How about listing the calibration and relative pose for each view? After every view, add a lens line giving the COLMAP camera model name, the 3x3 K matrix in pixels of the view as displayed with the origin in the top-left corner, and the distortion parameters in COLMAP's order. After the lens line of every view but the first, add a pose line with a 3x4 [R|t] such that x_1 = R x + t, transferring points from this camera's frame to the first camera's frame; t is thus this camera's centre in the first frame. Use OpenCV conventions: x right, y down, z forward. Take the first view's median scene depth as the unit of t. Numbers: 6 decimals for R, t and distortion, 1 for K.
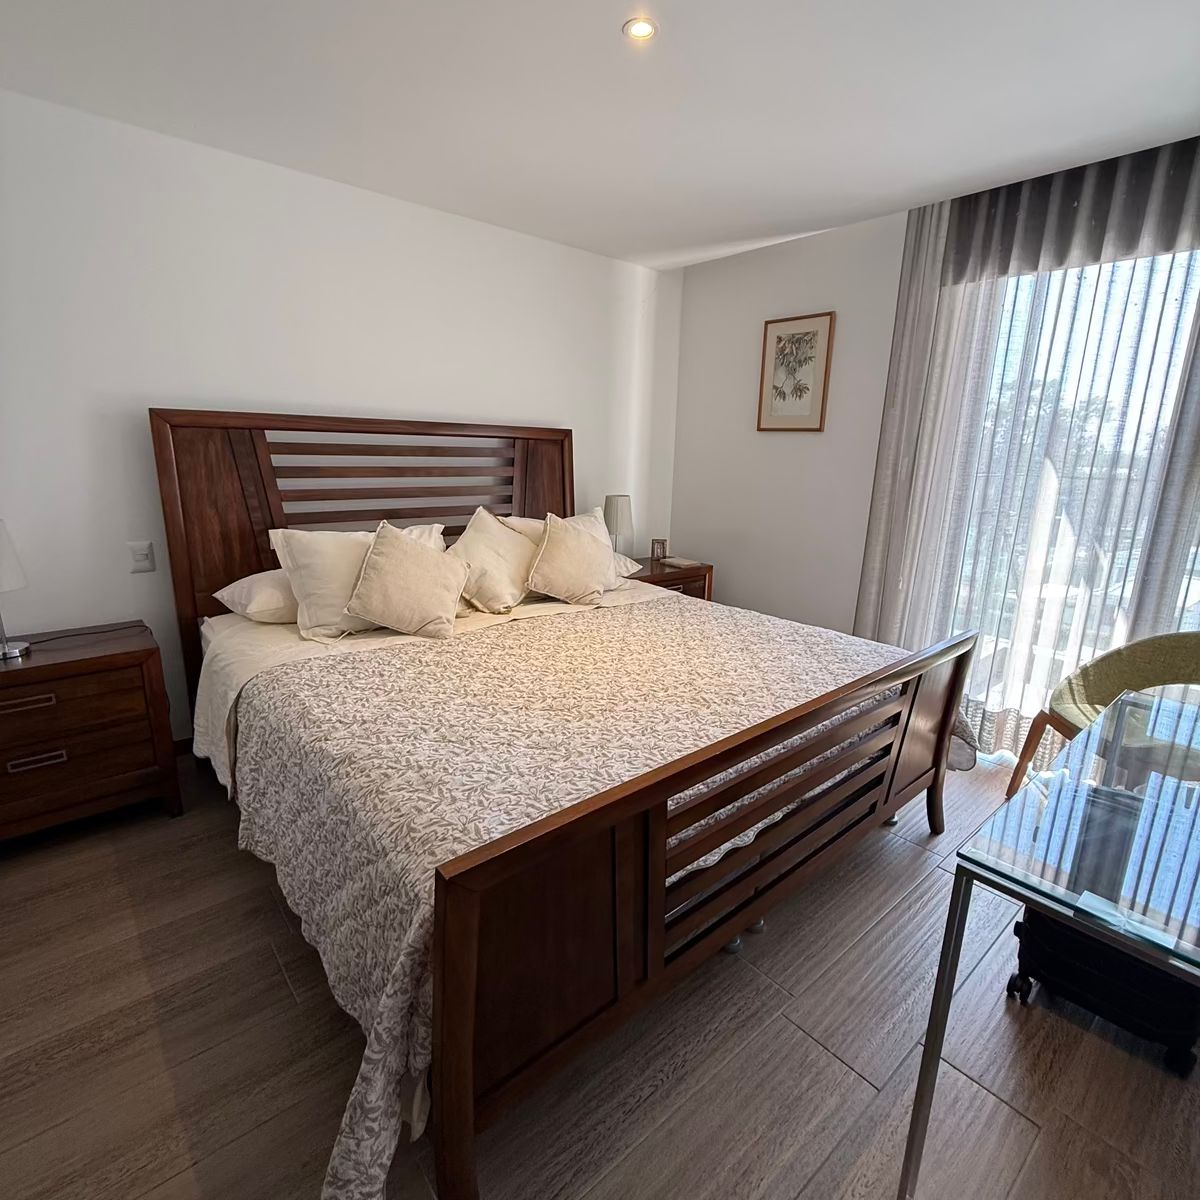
lens RADIAL K [[635.9, 0, 600.0], [0, 635.9, 600.0], [0, 0, 1]] dist [0.000618, -0.001162]
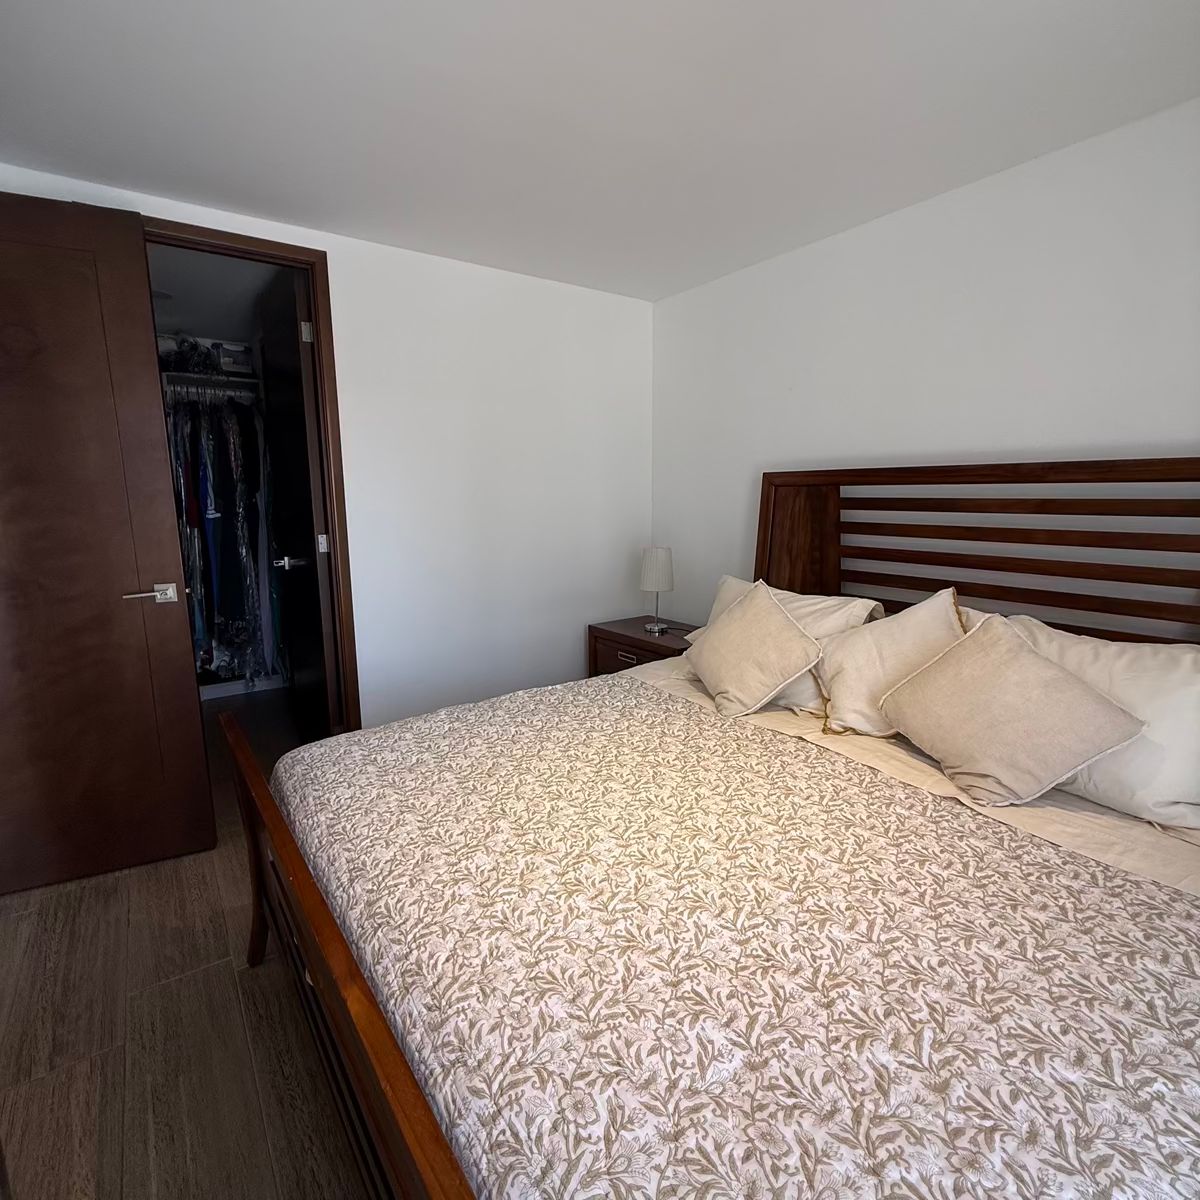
lens RADIAL K [[635.9, 0, 600.0], [0, 635.9, 600.0], [0, 0, 1]] dist [0.000618, -0.001162]
pose [[-0.079558, 0.145124, -0.986210, 0.561800], [-0.228971, 0.960232, 0.159772, -0.179137], [0.970177, 0.238525, -0.043165, 0.769975]]
